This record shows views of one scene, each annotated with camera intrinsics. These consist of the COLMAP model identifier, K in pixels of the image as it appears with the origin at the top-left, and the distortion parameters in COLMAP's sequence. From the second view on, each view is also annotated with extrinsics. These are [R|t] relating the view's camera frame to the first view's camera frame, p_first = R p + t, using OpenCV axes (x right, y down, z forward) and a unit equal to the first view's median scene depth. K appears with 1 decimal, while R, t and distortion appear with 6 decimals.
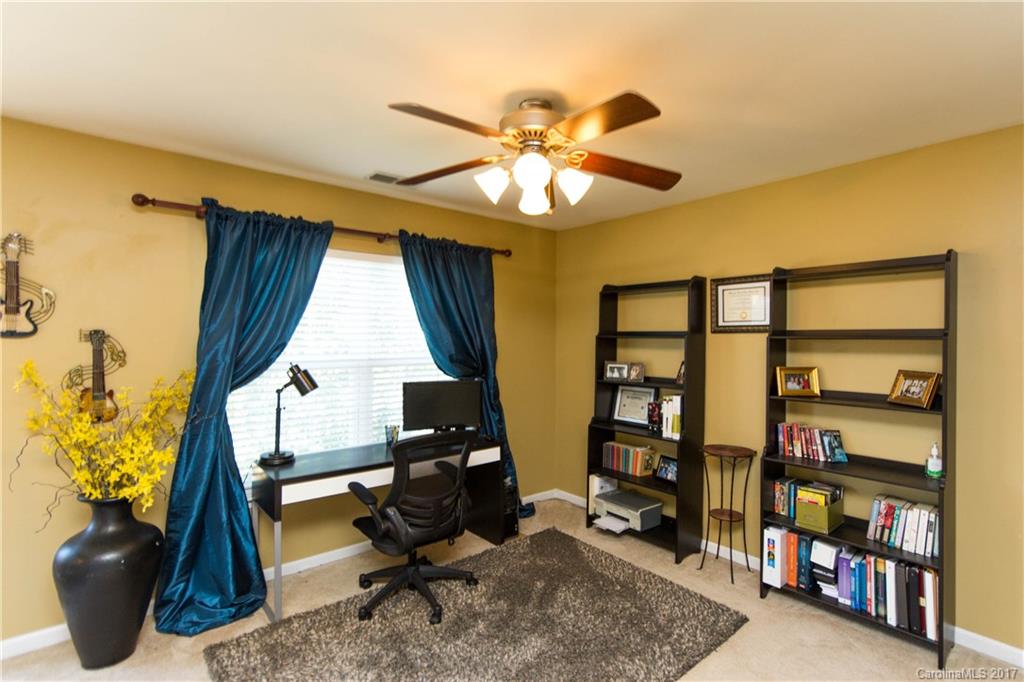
lens RADIAL K [[487.6, 0, 541.7], [0, 487.6, 337.7], [0, 0, 1]] dist [-0.000196, 0.000920]
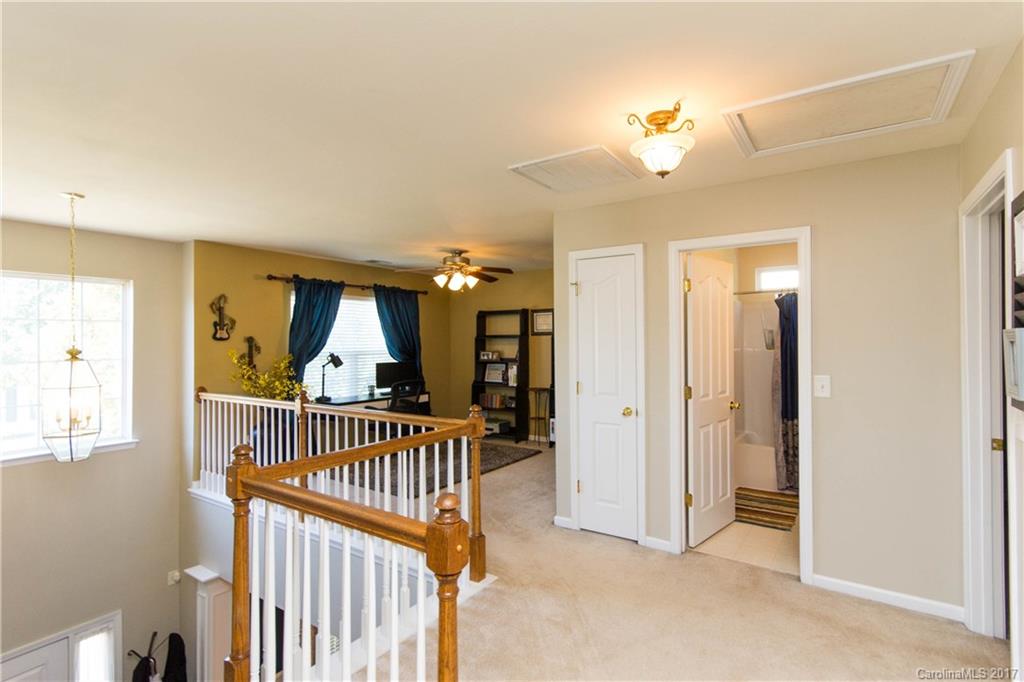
lens RADIAL K [[487.6, 0, 541.7], [0, 487.6, 337.7], [0, 0, 1]] dist [-0.000196, 0.000920]
pose [[0.961444, -0.011189, 0.274774, -0.182985], [0.013418, 0.999891, -0.006235, 0.013294], [-0.274674, 0.009682, 0.961489, -1.020850]]
